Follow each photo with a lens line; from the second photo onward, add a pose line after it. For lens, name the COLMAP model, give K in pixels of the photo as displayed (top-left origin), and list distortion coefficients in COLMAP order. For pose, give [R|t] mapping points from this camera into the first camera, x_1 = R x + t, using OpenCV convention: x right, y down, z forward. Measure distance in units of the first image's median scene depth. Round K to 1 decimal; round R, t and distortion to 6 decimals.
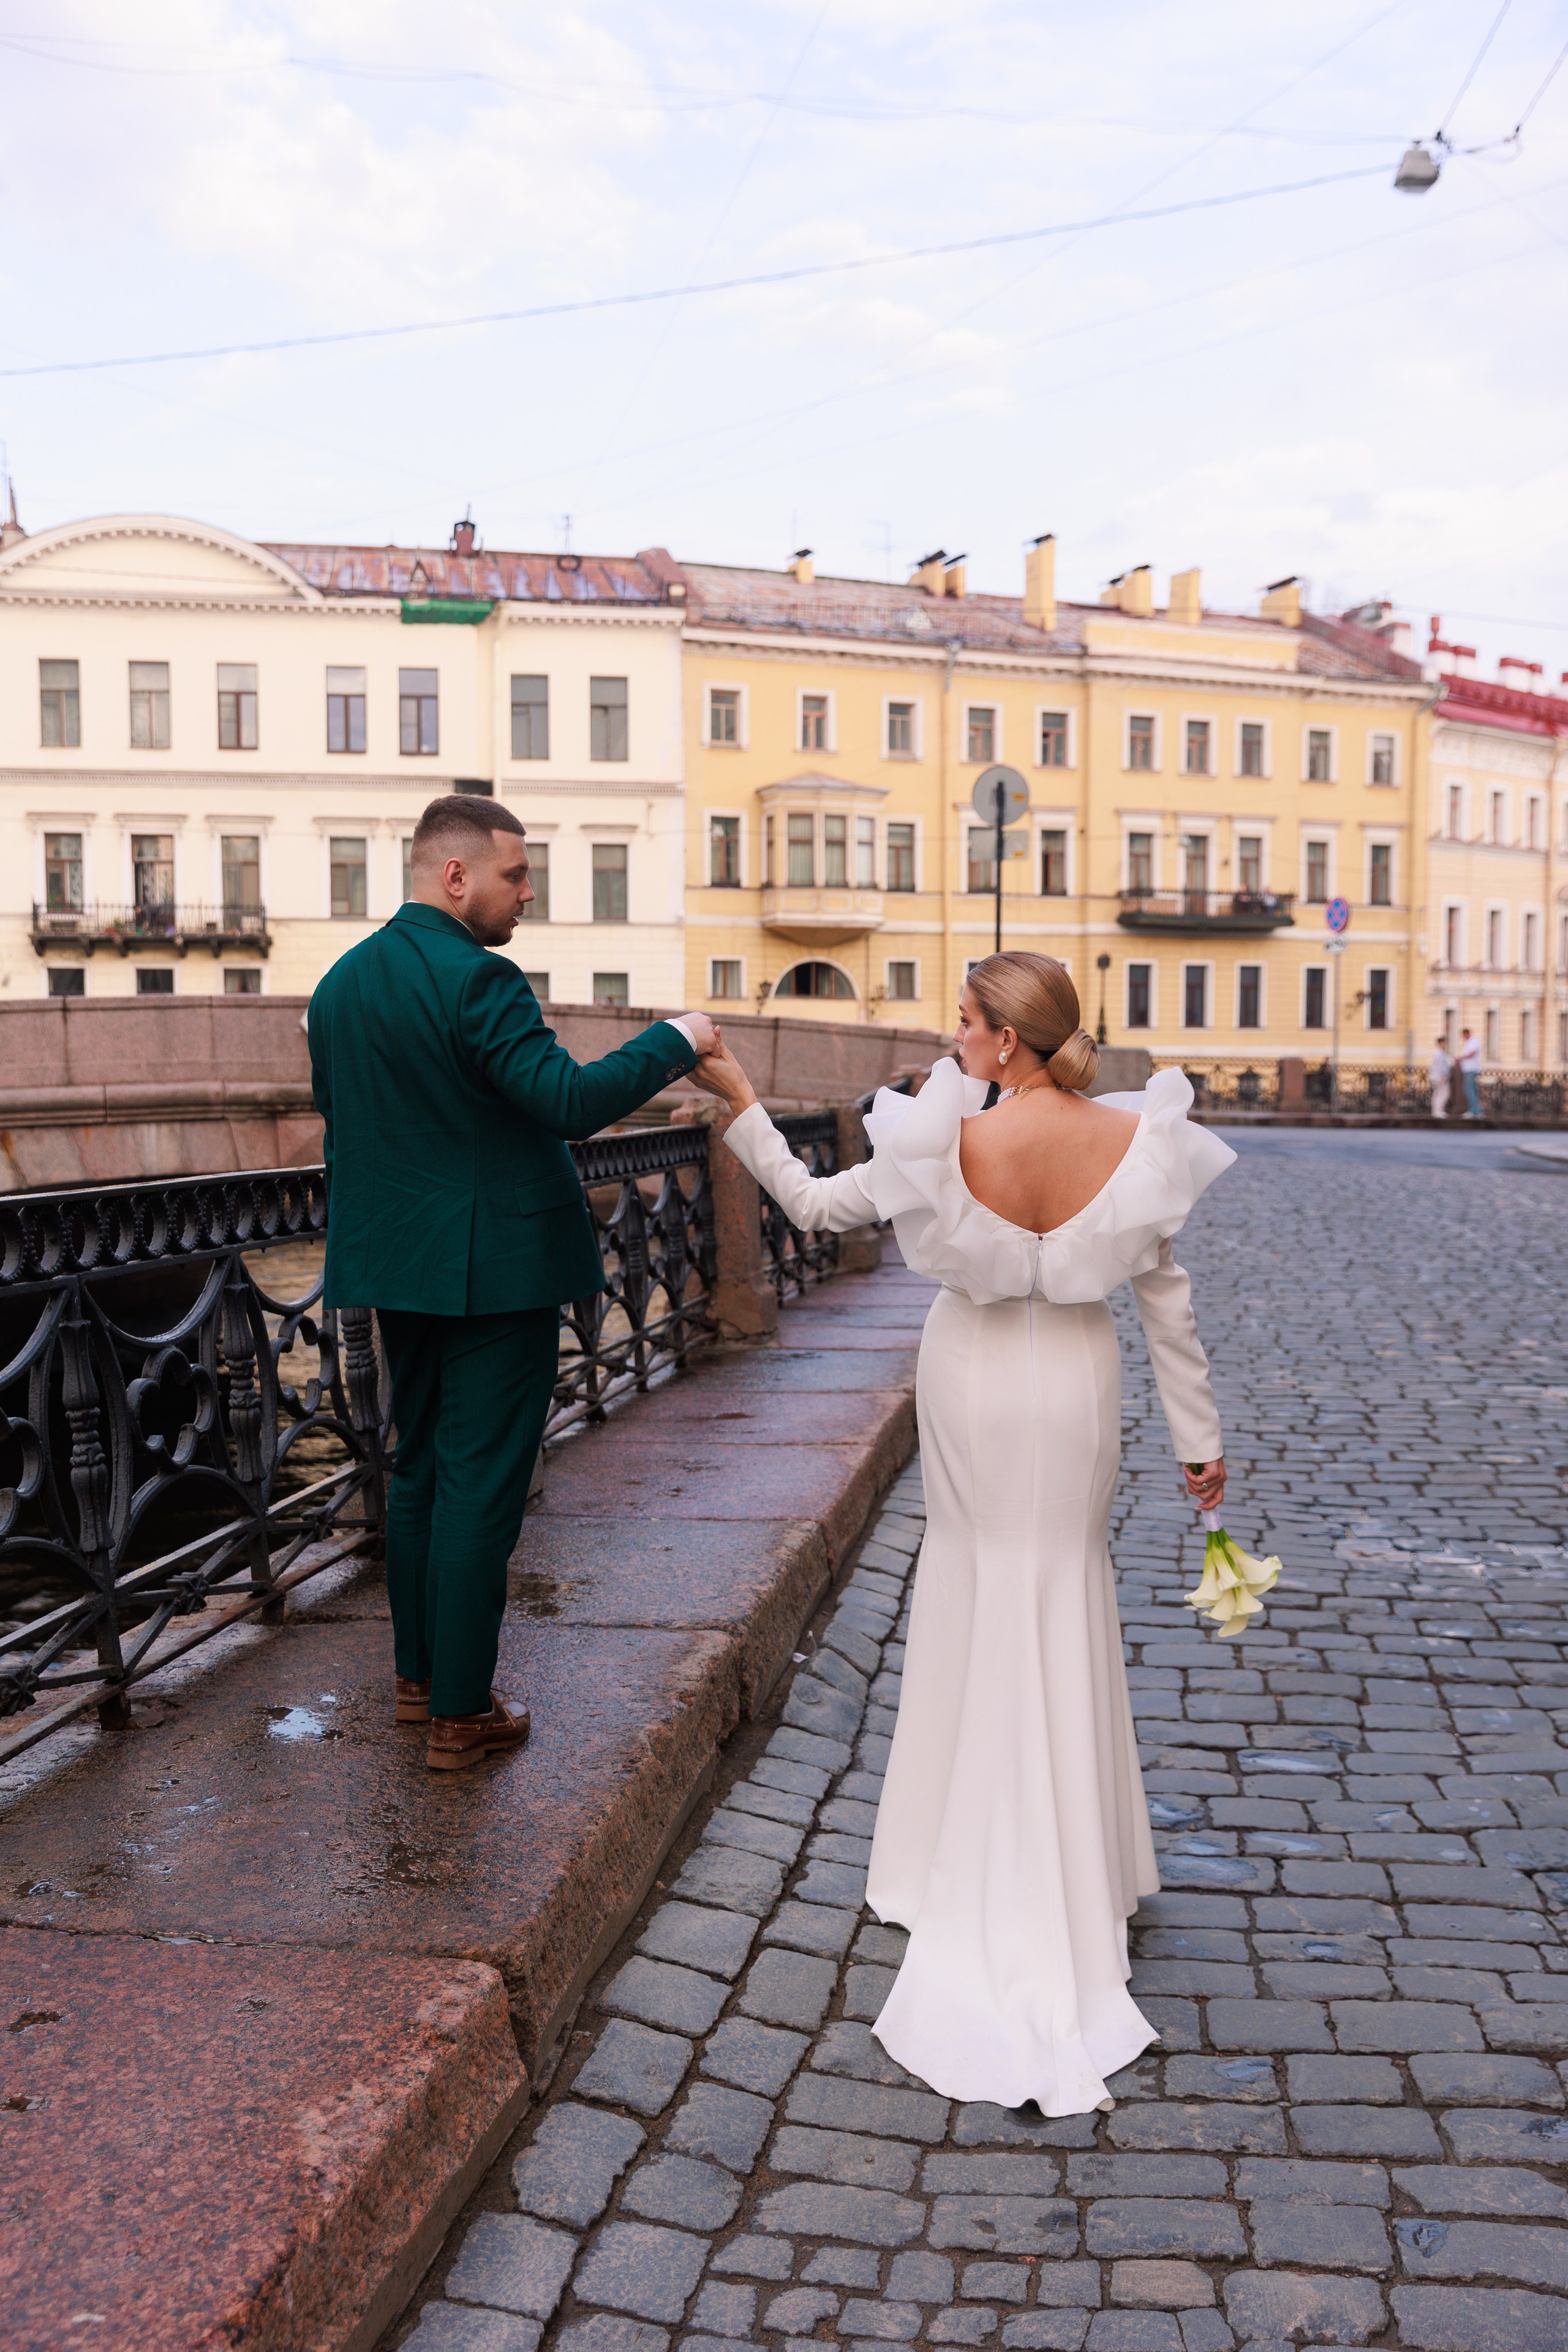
lens RADIAL K [[2365.4, 0, 787.2], [0, 2365.4, 1201.1], [0, 0, 1]] dist [0.030476, -0.010074]
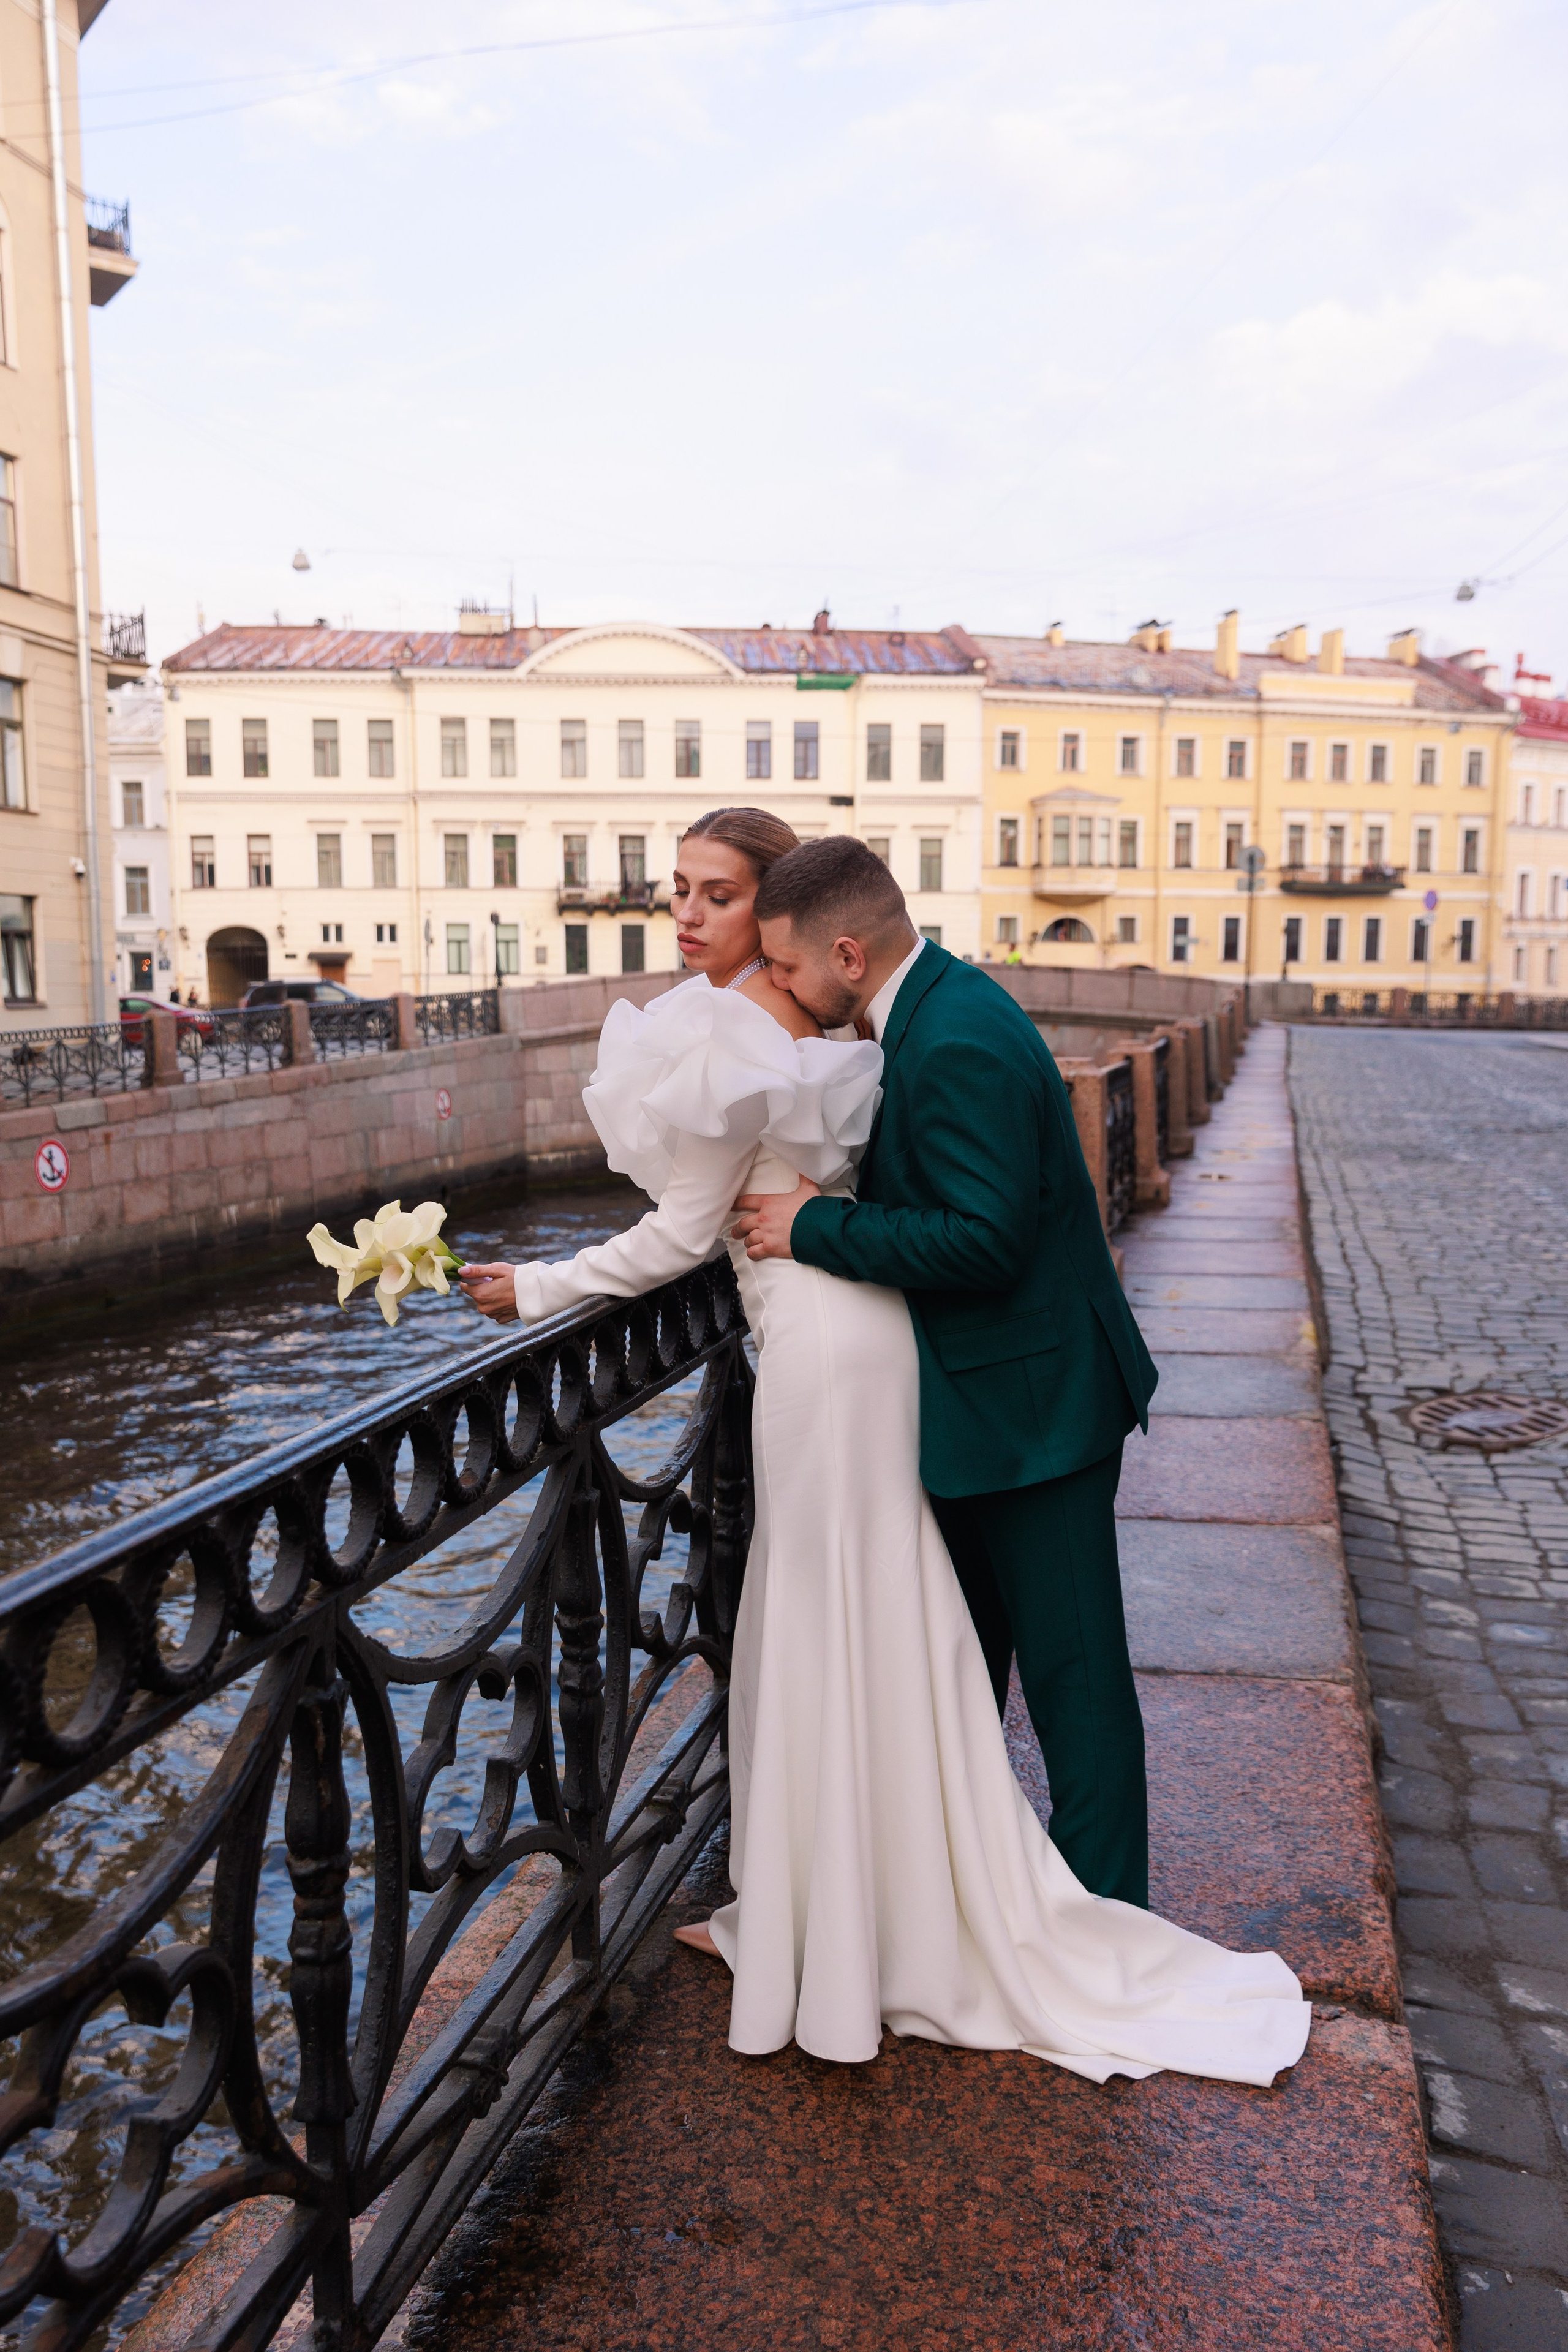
lens RADIAL K [[1882.3, 0, 793.6], [0, 1882.3, 1206.2], [0, 0, 1]] dist [0.019264, -0.002100]
pose [[0.994897, 0.013399, -0.100006, -0.037608], [-0.007386, 0.998156, 0.060252, 0.008176], [0.100629, -0.059206, 0.993161, -0.182105]]
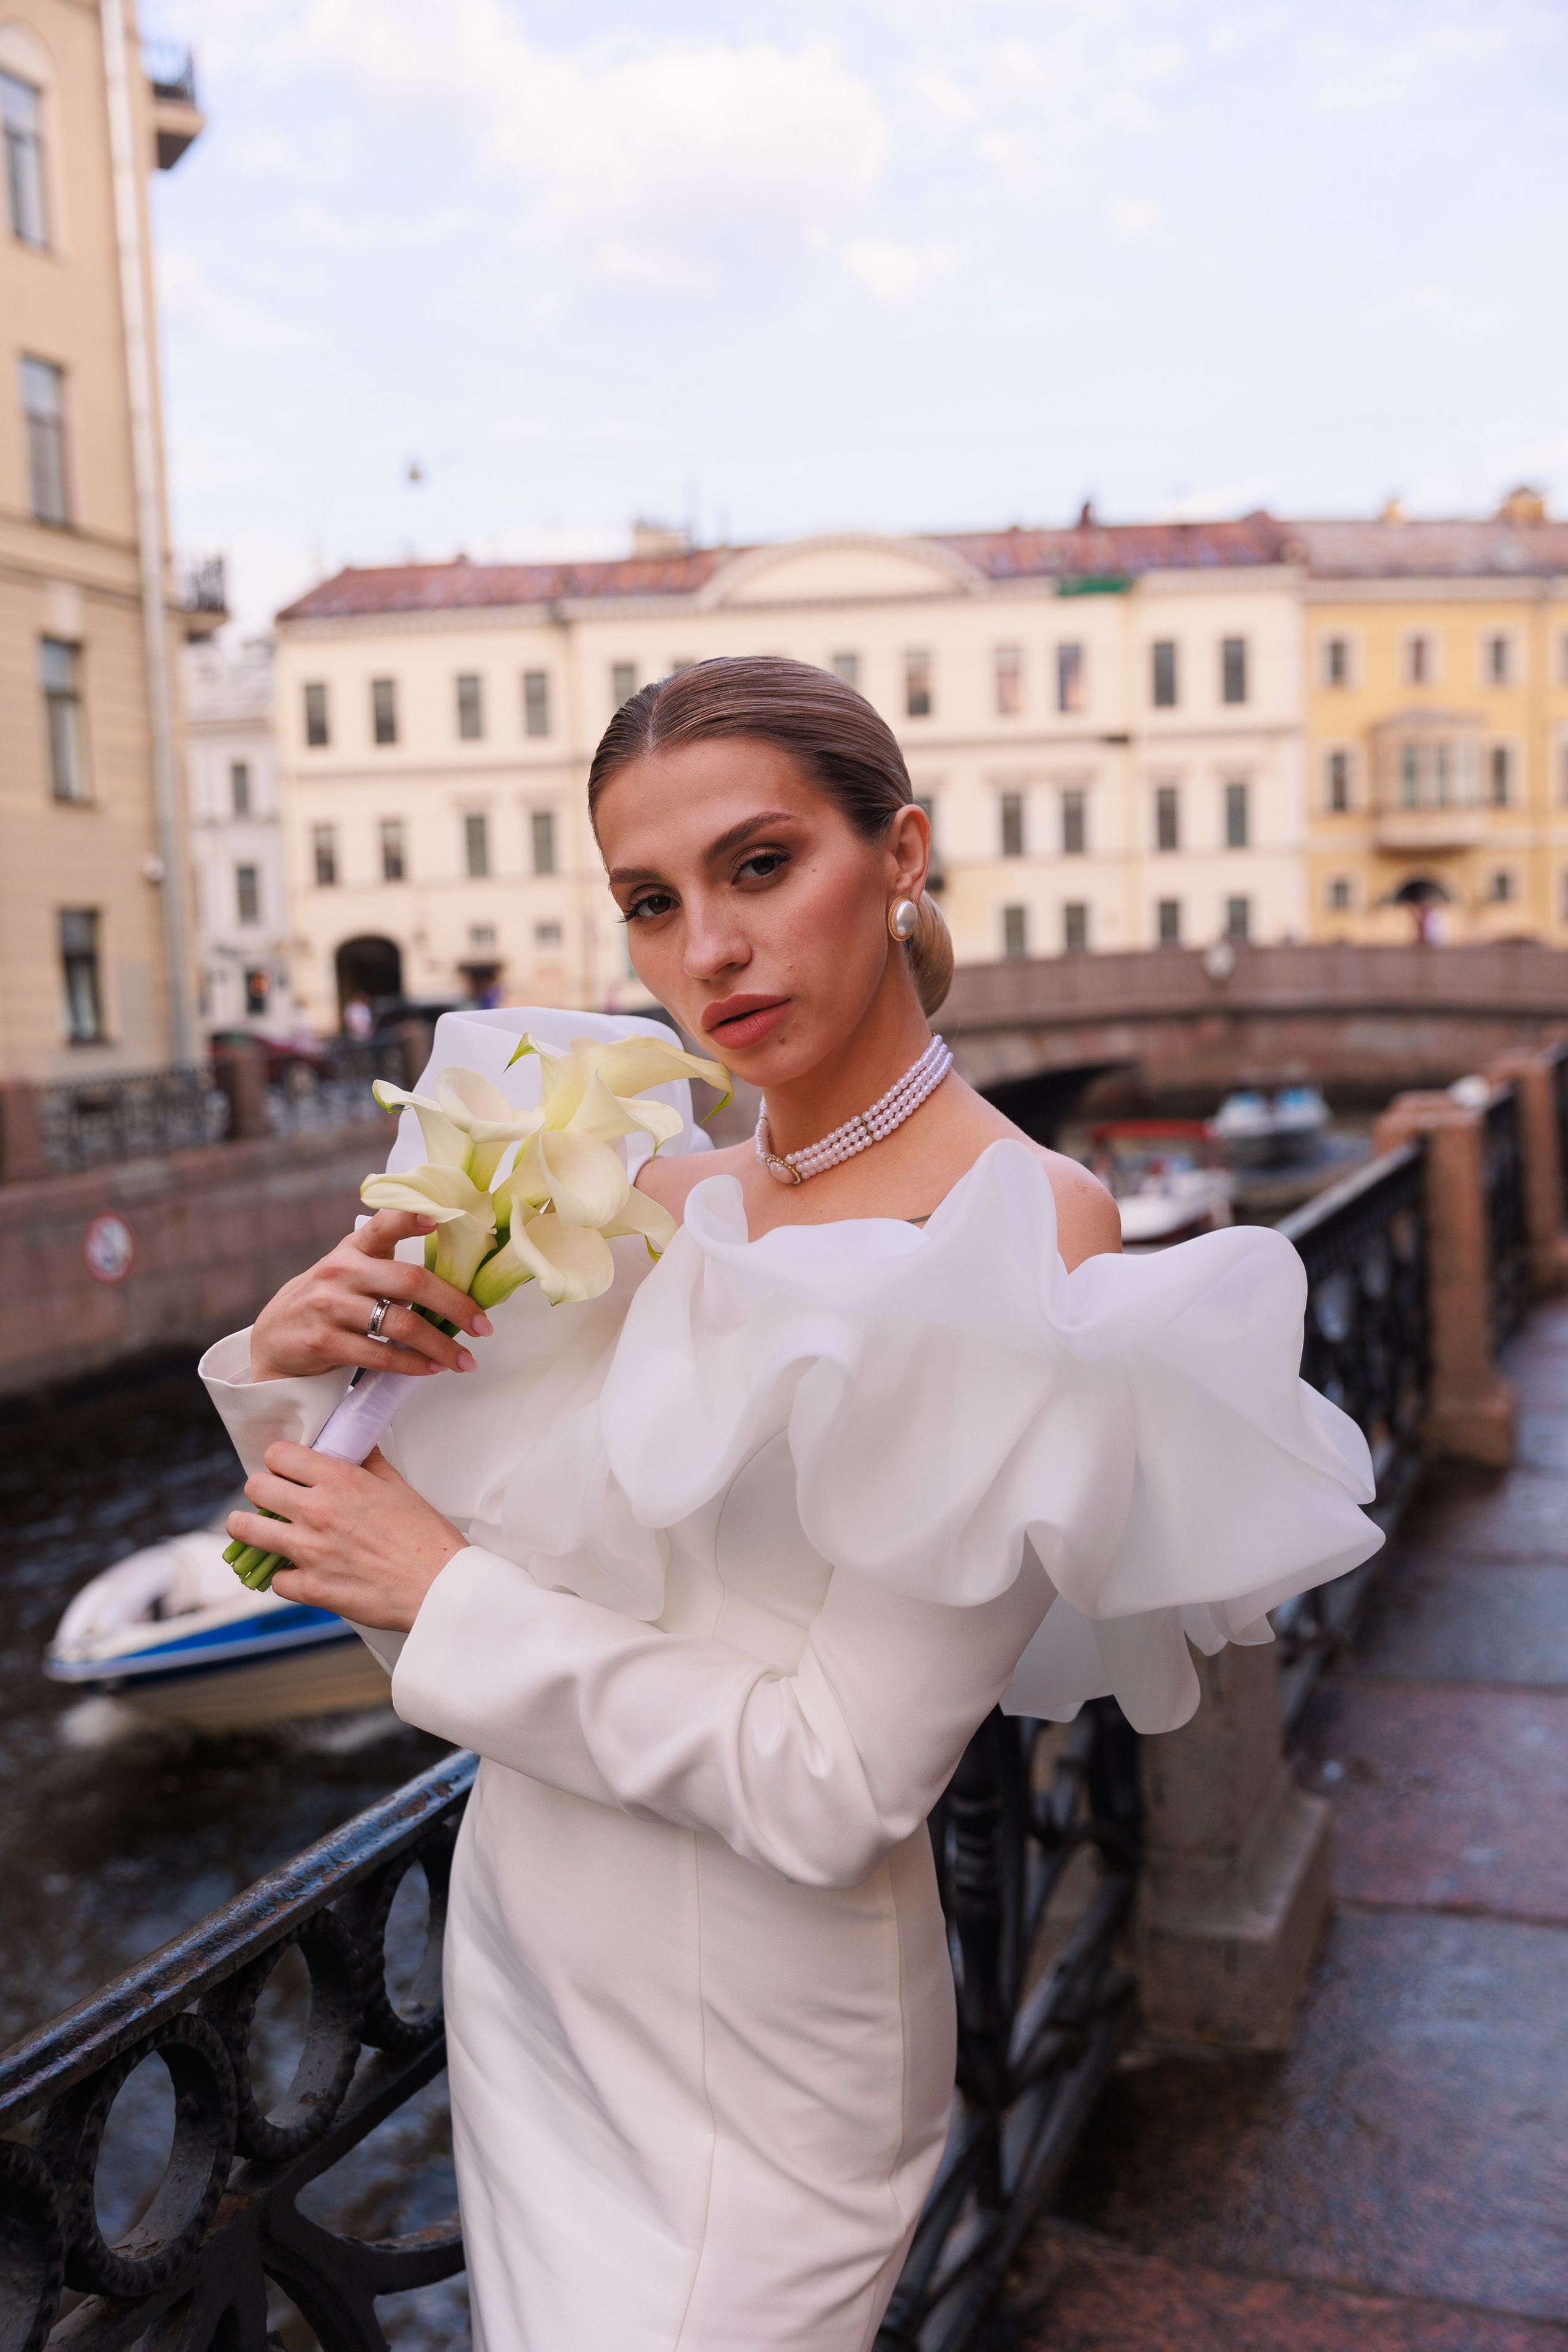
lens RADIAL K [[2365.4, 0, 787.2], [0, 2365.4, 1201.1], [0, 0, 1]] dist [0.030476, -0.010074]
pose [[0.975463, -0.016455, -0.219546, -0.036490], [0.024698, 0.999087, 0.034853, 0.006207], [0.218772, -0.039421, 0.974979, -0.163590]]
